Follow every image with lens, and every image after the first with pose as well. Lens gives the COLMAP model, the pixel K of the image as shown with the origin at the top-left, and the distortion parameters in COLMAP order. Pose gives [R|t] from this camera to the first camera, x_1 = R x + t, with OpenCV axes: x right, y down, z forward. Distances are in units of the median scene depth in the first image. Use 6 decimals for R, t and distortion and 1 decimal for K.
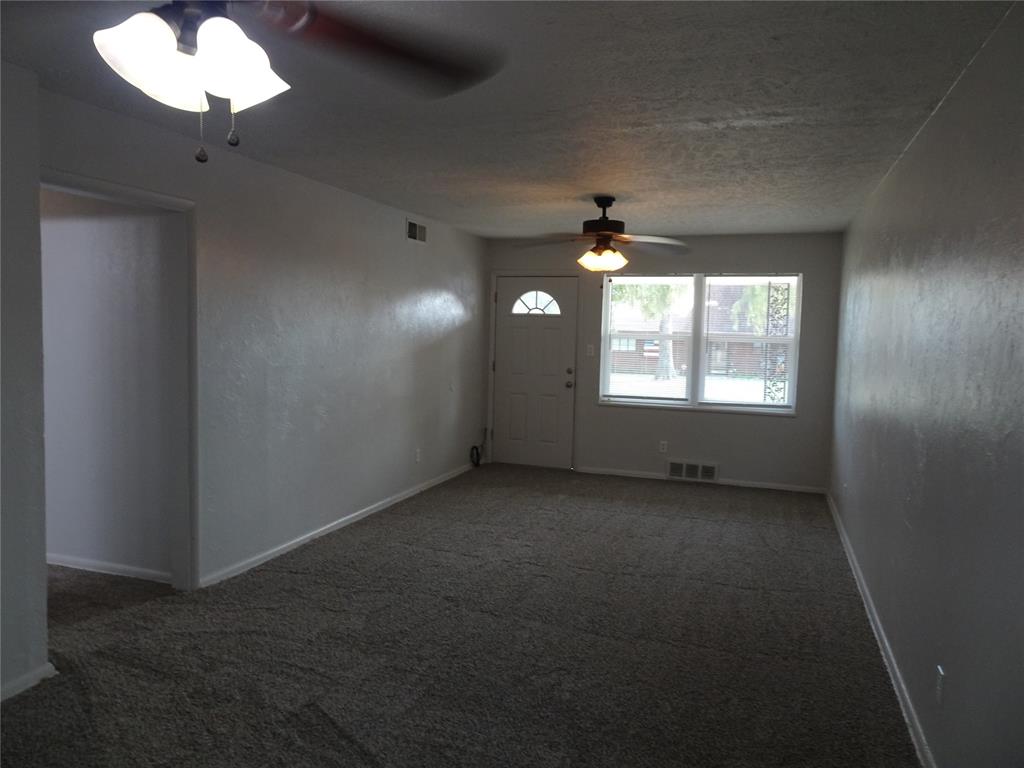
lens RADIAL K [[723.5, 0, 507.3], [0, 723.5, 384.0], [0, 0, 1]] dist [0.000144, 0.000052]
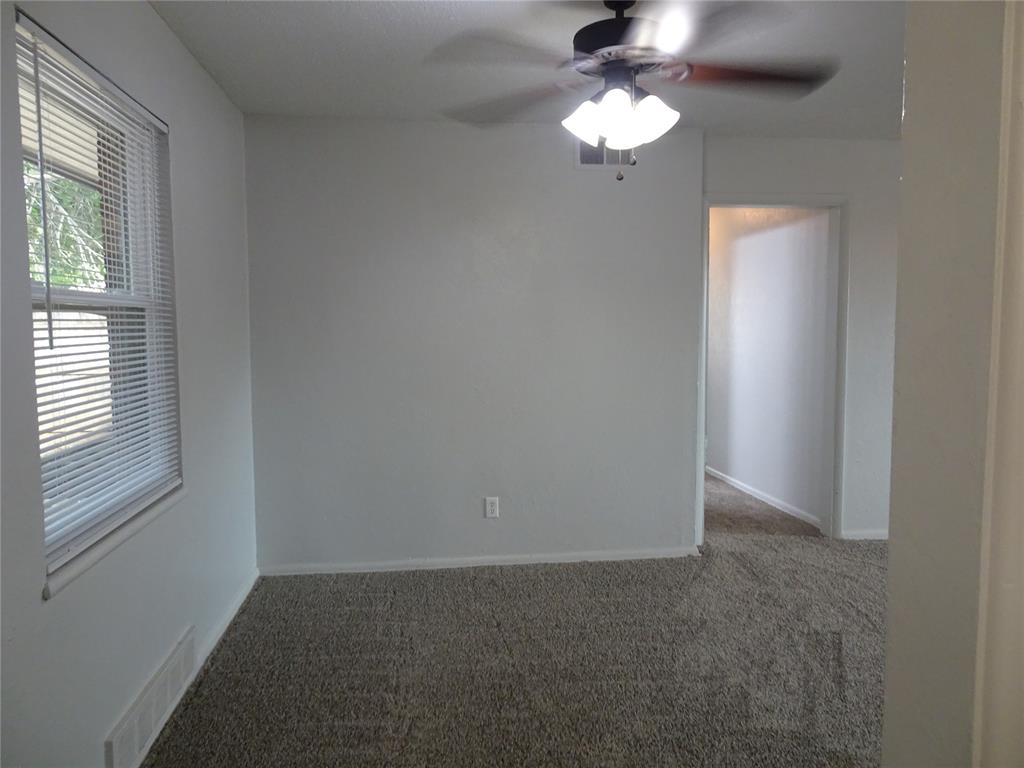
lens RADIAL K [[723.5, 0, 515.1], [0, 723.5, 382.2], [0, 0, 1]] dist [0.000144, 0.000052]
pose [[0.457461, 0.046147, -0.888032, 0.397198], [-0.056177, 0.998157, 0.022931, 0.050922], [0.887454, 0.039397, 0.459210, 0.030086]]
